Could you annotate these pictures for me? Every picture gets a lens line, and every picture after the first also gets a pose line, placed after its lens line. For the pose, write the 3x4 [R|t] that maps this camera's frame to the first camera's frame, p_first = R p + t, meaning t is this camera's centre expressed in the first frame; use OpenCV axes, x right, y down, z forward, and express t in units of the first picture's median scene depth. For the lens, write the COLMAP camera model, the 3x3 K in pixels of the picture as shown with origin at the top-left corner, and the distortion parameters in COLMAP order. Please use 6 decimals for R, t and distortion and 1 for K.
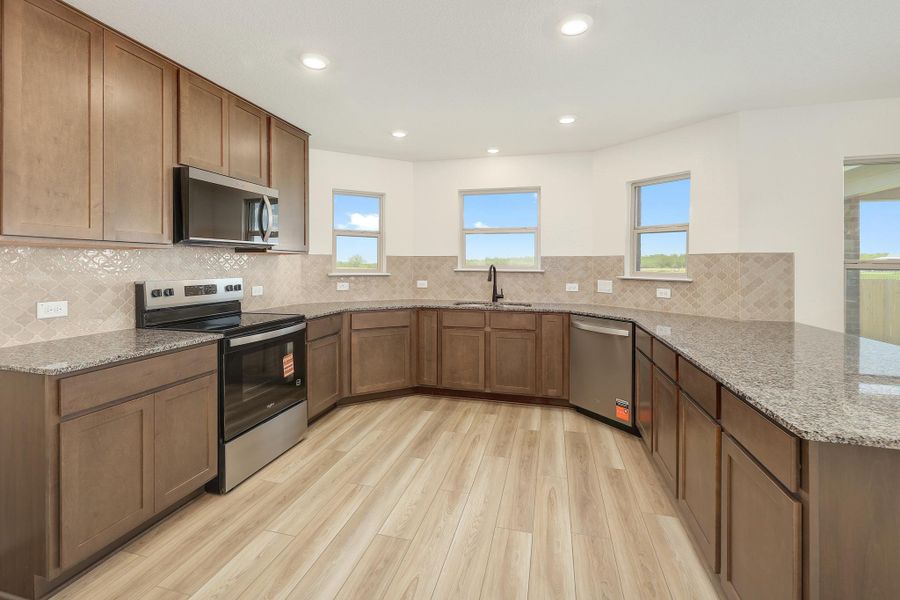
lens RADIAL K [[399.3, 0, 448.7], [0, 399.3, 262.6], [0, 0, 1]] dist [0.000264, 0.000424]
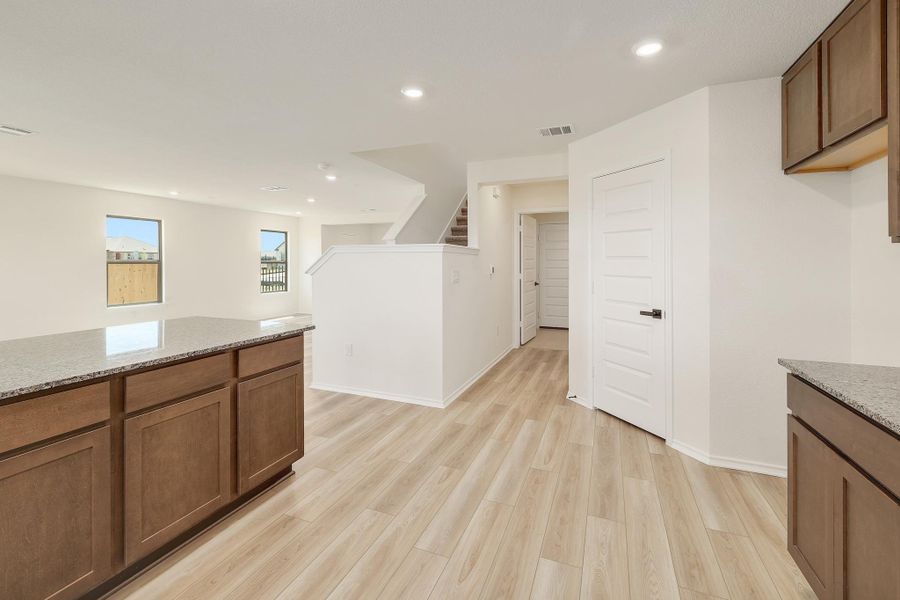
lens RADIAL K [[399.3, 0, 446.5], [0, 399.3, 263.6], [0, 0, 1]] dist [0.000264, 0.000424]
pose [[-0.990419, -0.011119, 0.137649, -0.102180], [-0.011769, 0.999923, -0.003907, 0.005101], [-0.137595, -0.005489, -0.990473, 1.175296]]
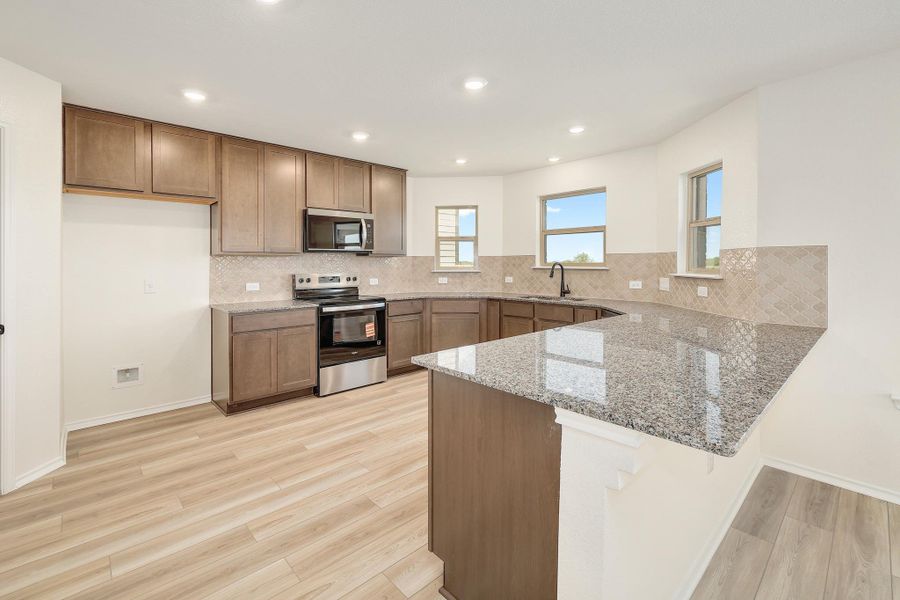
lens RADIAL K [[399.3, 0, 449.4], [0, 399.3, 263.6], [0, 0, 1]] dist [0.000264, 0.000424]
pose [[0.843591, -0.007328, -0.536936, 0.665704], [0.010275, 0.999944, 0.002496, 0.003663], [0.536887, -0.007622, 0.843619, -0.121607]]
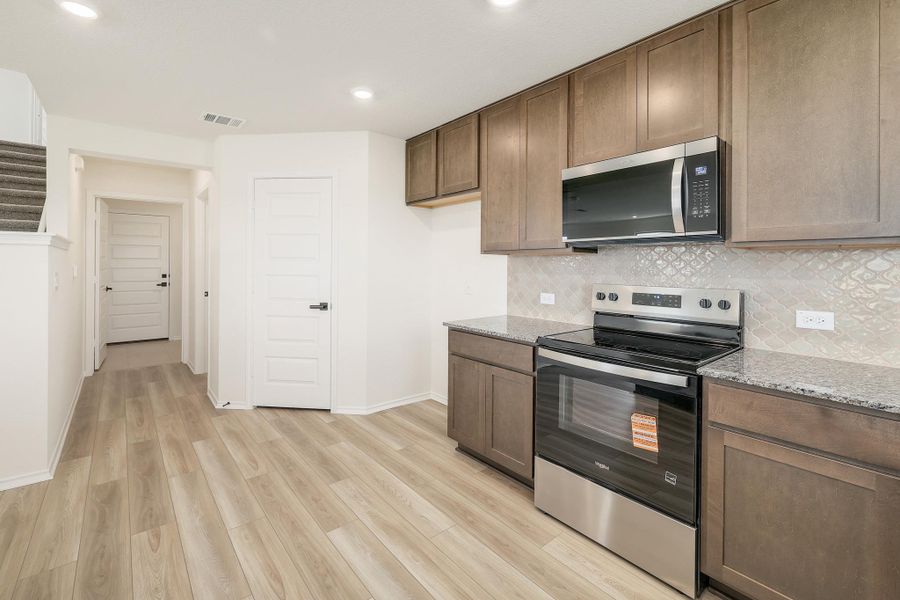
lens RADIAL K [[399.3, 0, 447.0], [0, 399.3, 267.3], [0, 0, 1]] dist [0.000264, 0.000424]
pose [[-0.591411, -0.004082, -0.806360, 0.268013], [-0.003935, 0.999990, -0.002176, 0.006448], [0.806361, 0.001886, -0.591421, 1.102964]]
